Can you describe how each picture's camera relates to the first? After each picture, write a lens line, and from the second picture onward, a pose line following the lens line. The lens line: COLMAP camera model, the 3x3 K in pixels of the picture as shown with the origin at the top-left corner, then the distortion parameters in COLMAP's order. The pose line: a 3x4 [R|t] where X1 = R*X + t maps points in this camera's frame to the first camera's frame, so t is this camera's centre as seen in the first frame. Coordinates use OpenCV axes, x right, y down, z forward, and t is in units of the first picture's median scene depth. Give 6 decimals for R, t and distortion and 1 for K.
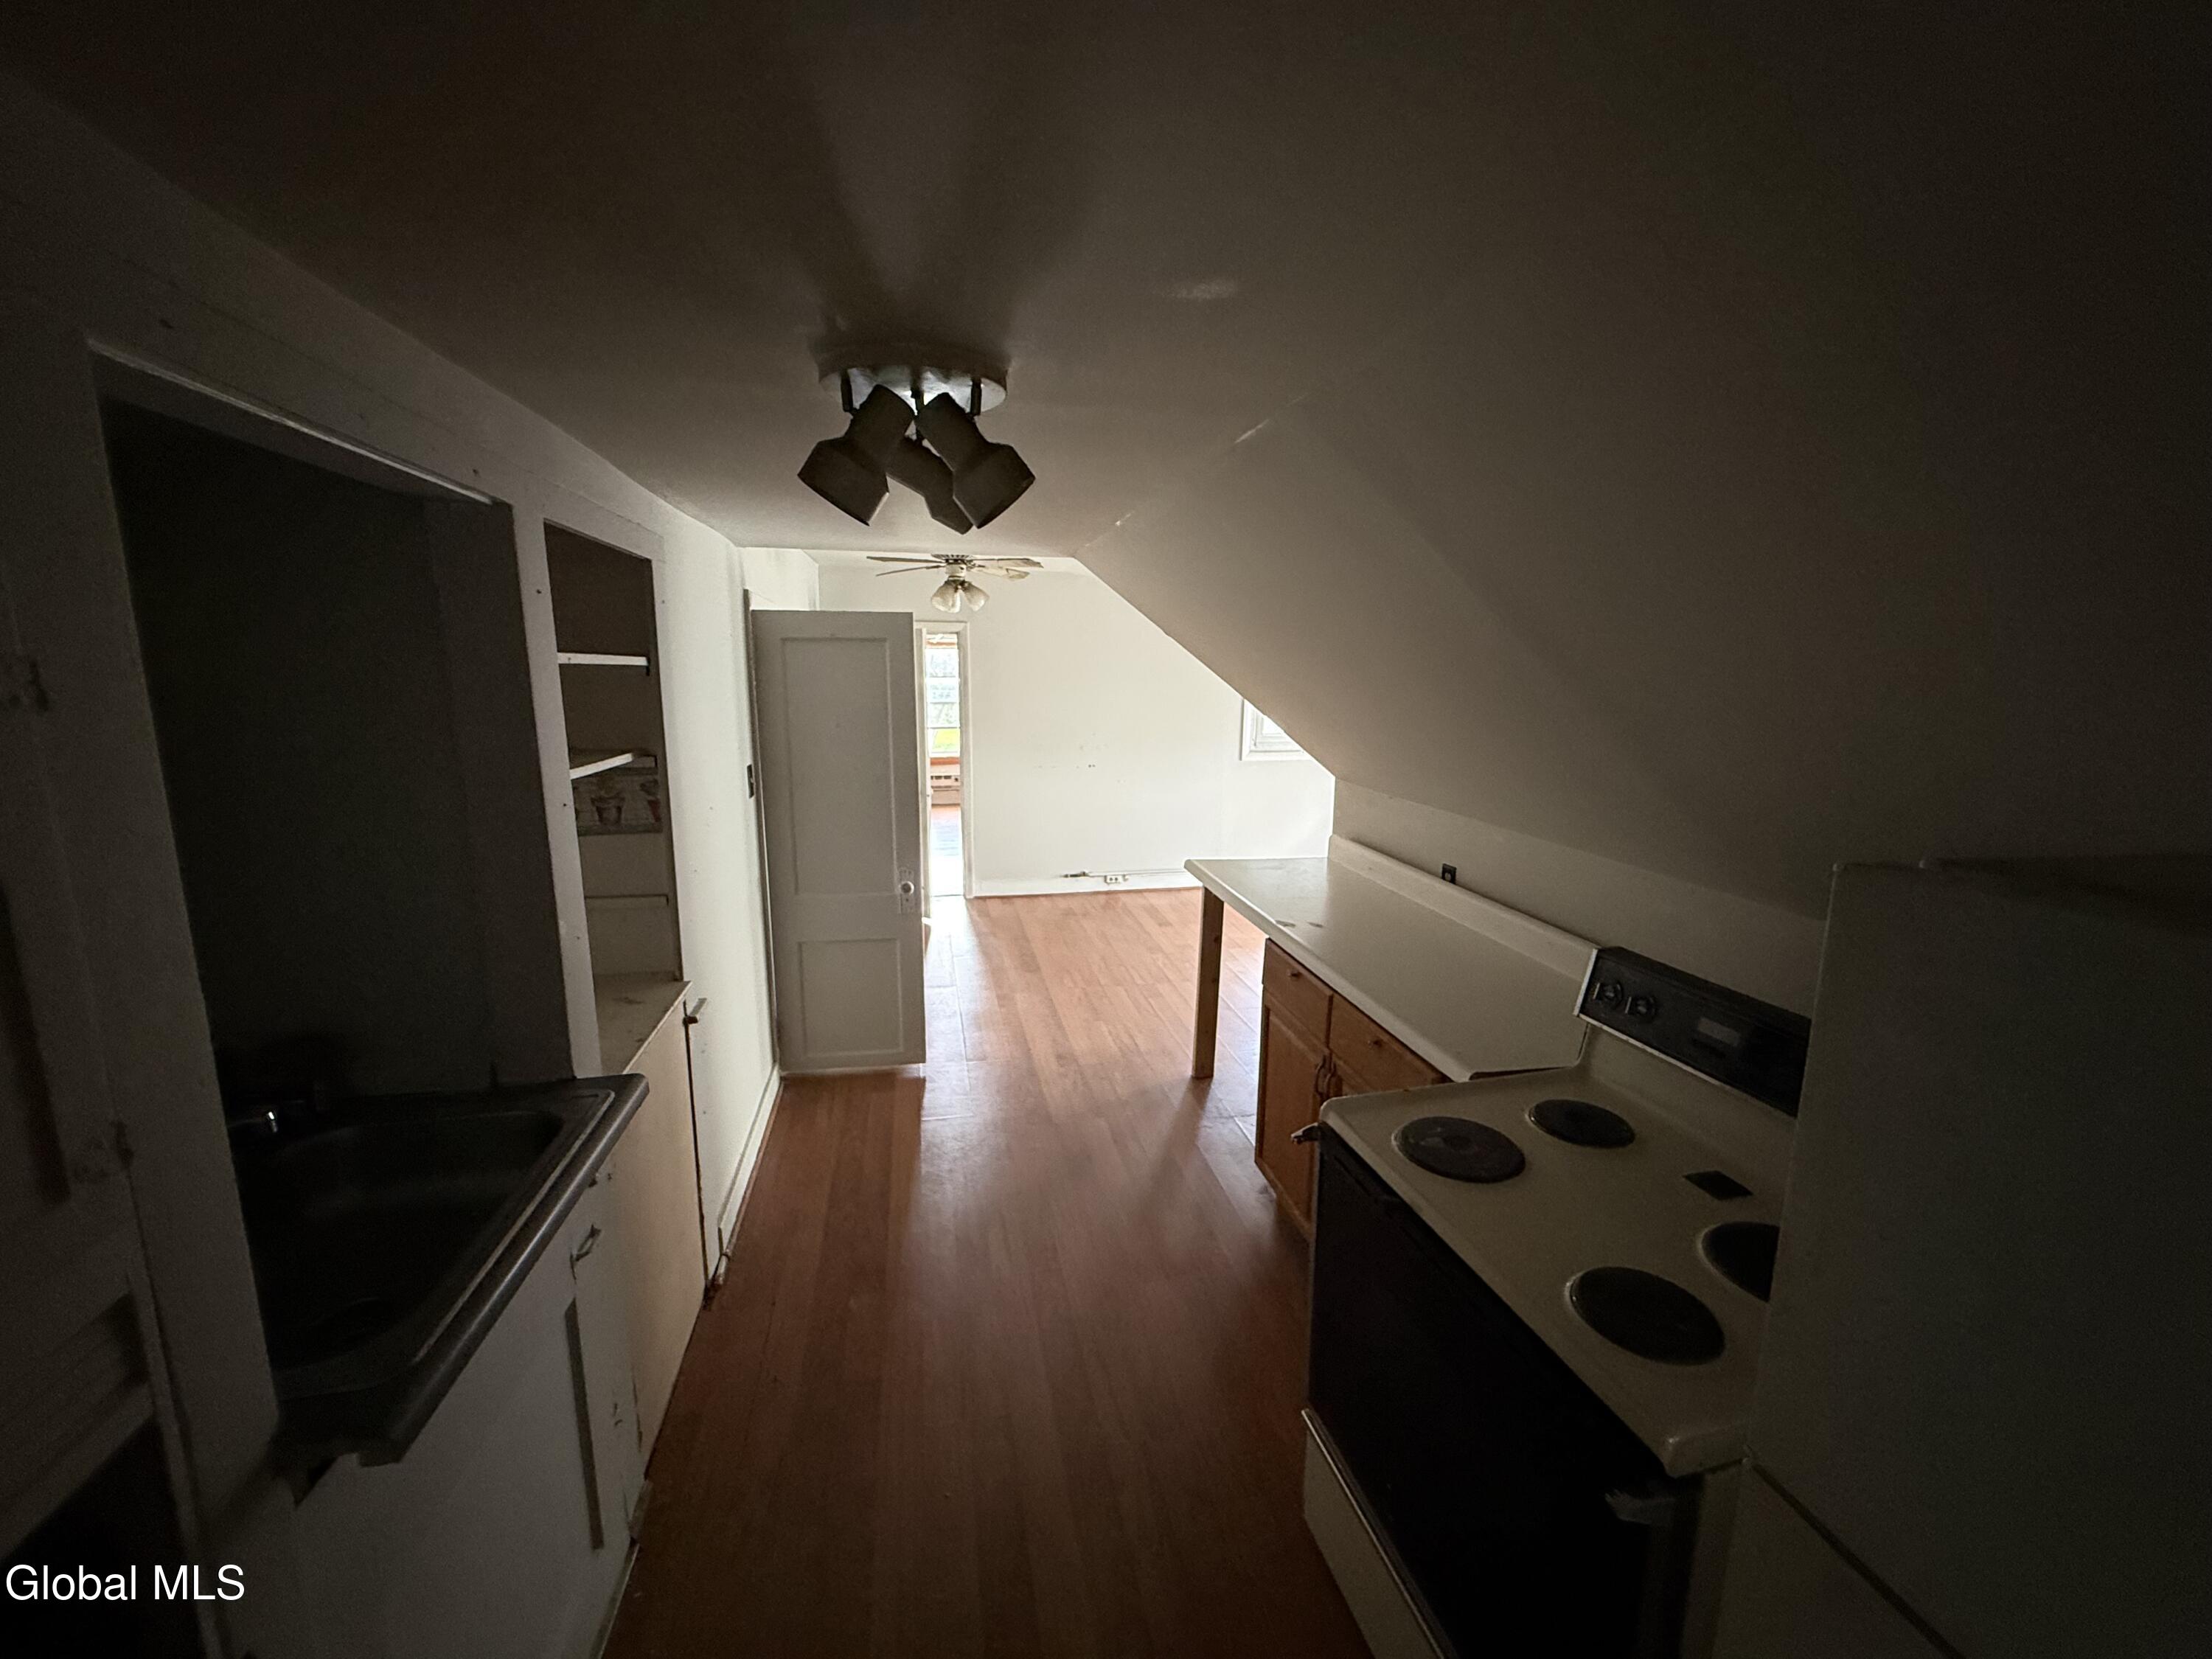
lens RADIAL K [[868.6, 0, 1116.5], [0, 868.6, 823.4], [0, 0, 1]] dist [0.001358, 0.000102]
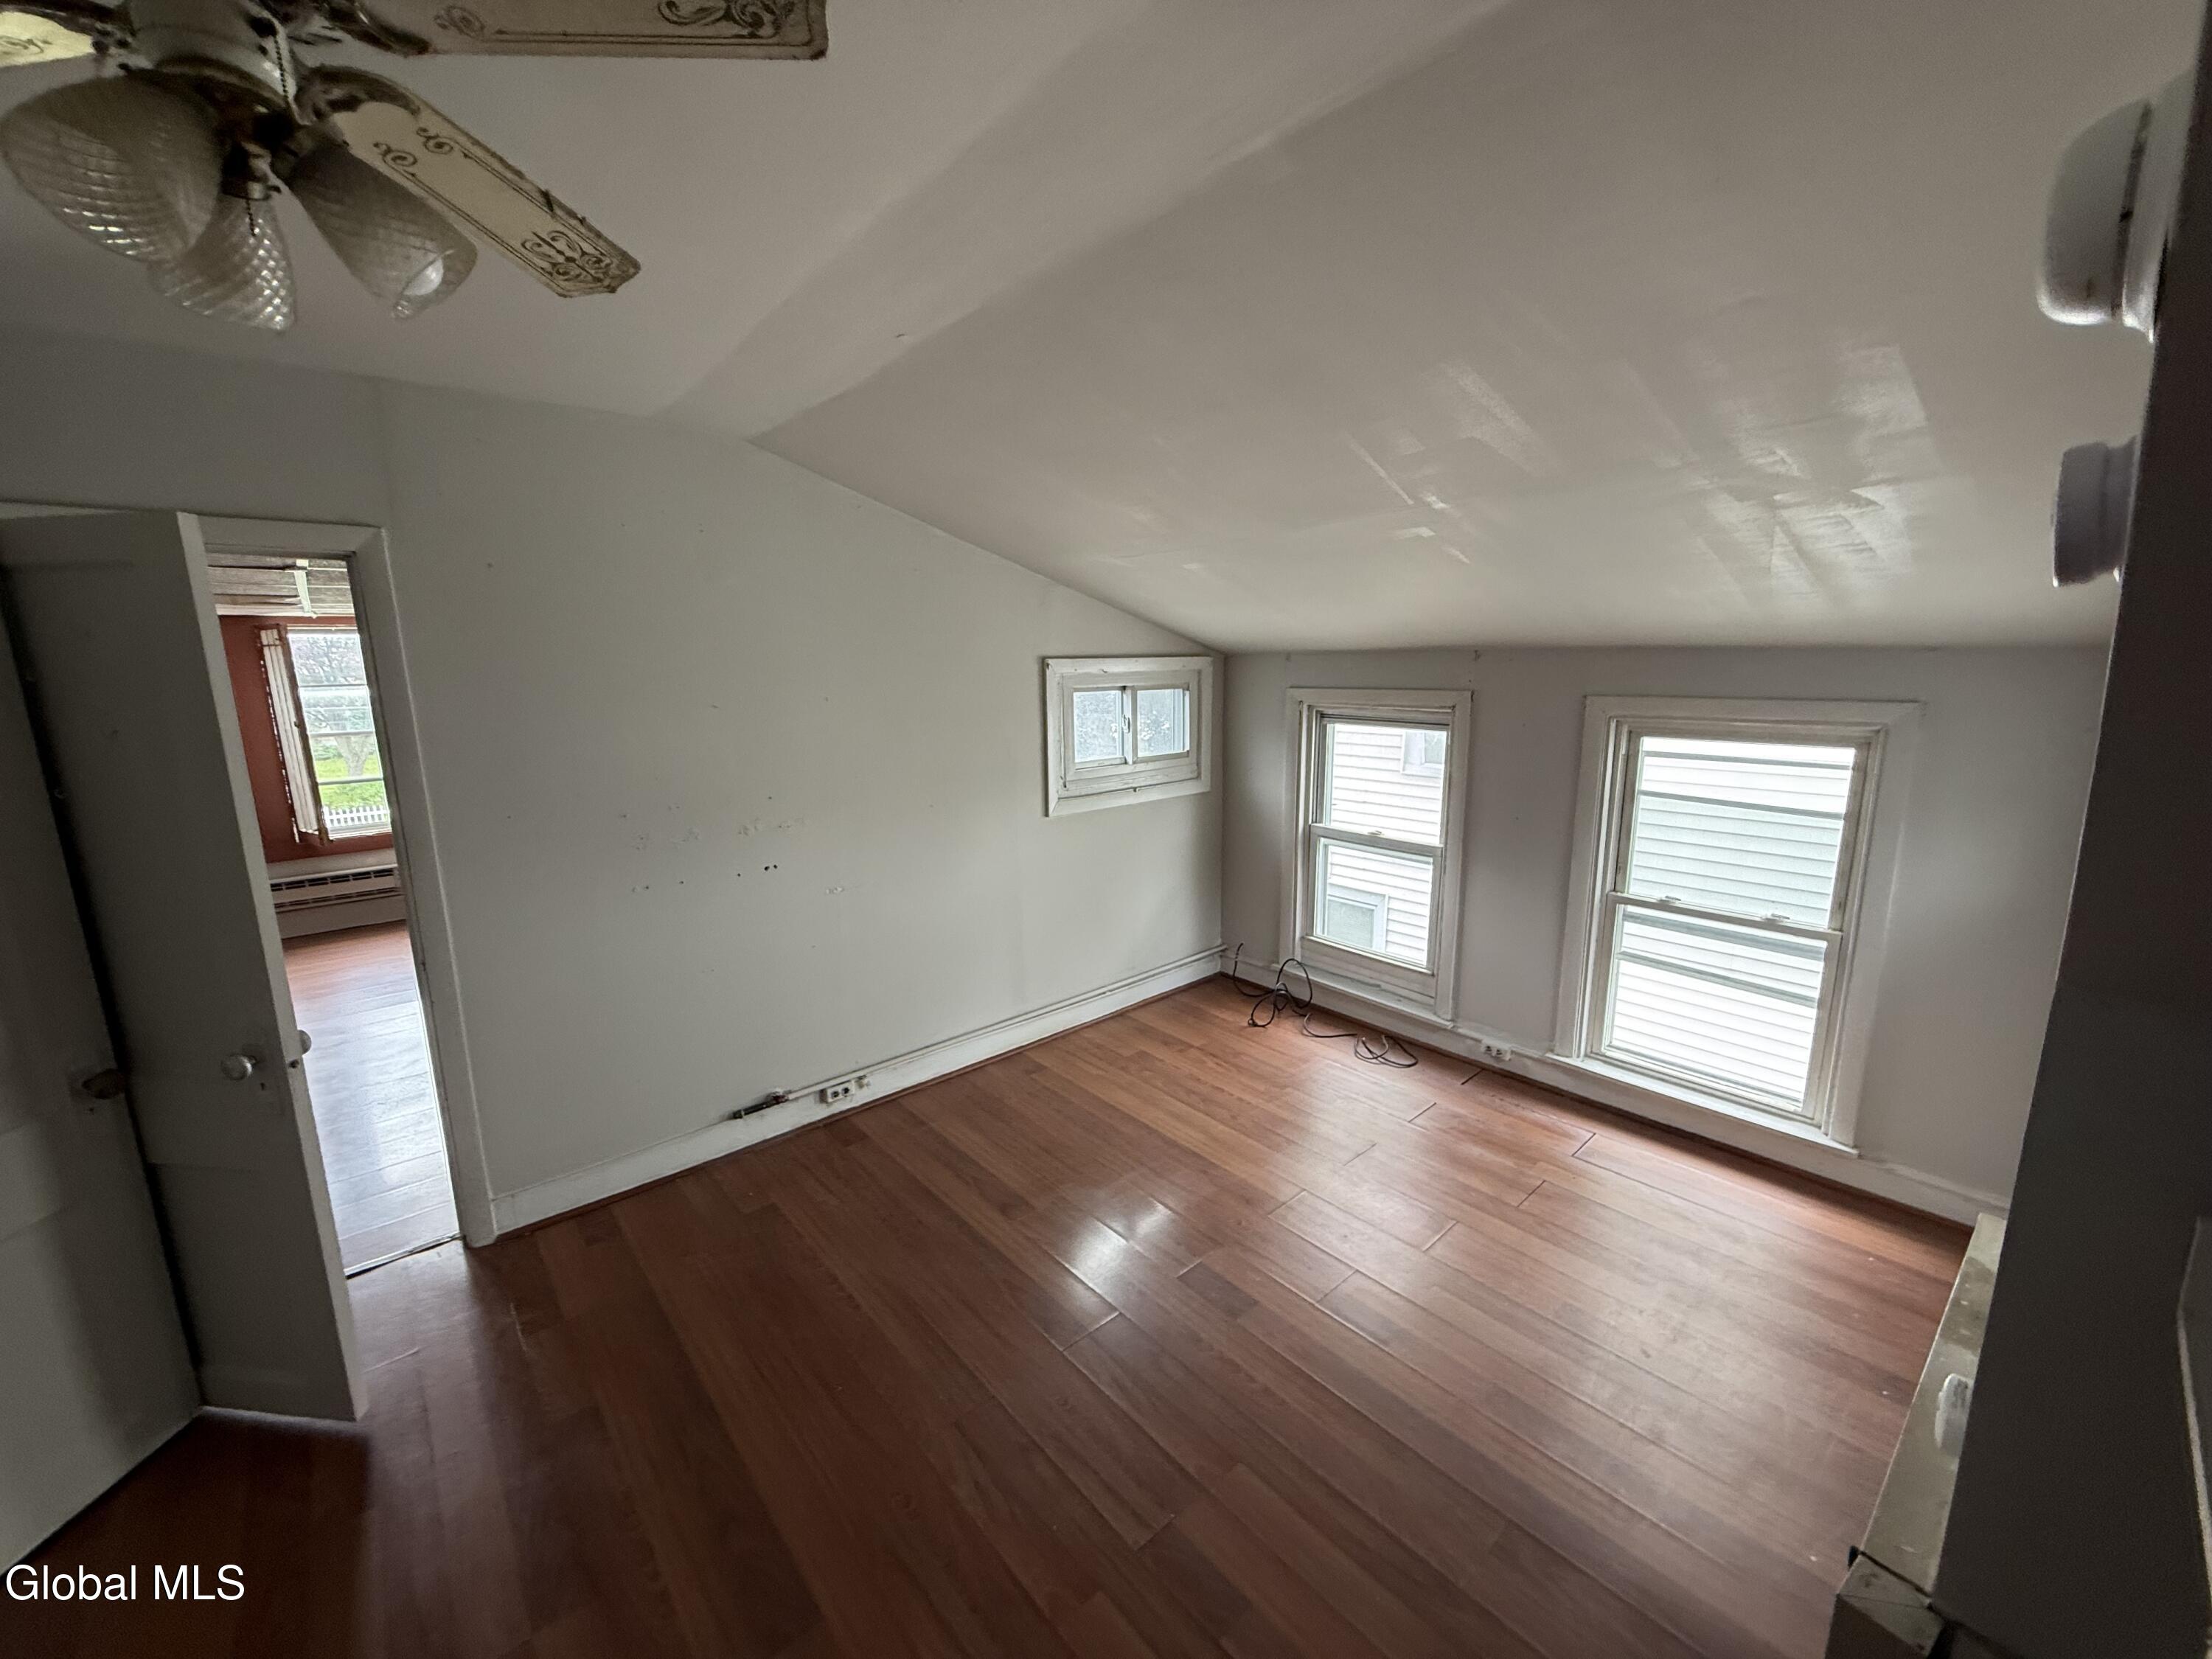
lens RADIAL K [[868.6, 0, 1116.5], [0, 868.6, 823.4], [0, 0, 1]] dist [0.001358, 0.000102]
pose [[0.872169, -0.105161, 0.477768, -0.084650], [0.098541, 0.994369, 0.038983, -0.087651], [-0.479177, 0.013080, 0.877621, 0.503580]]
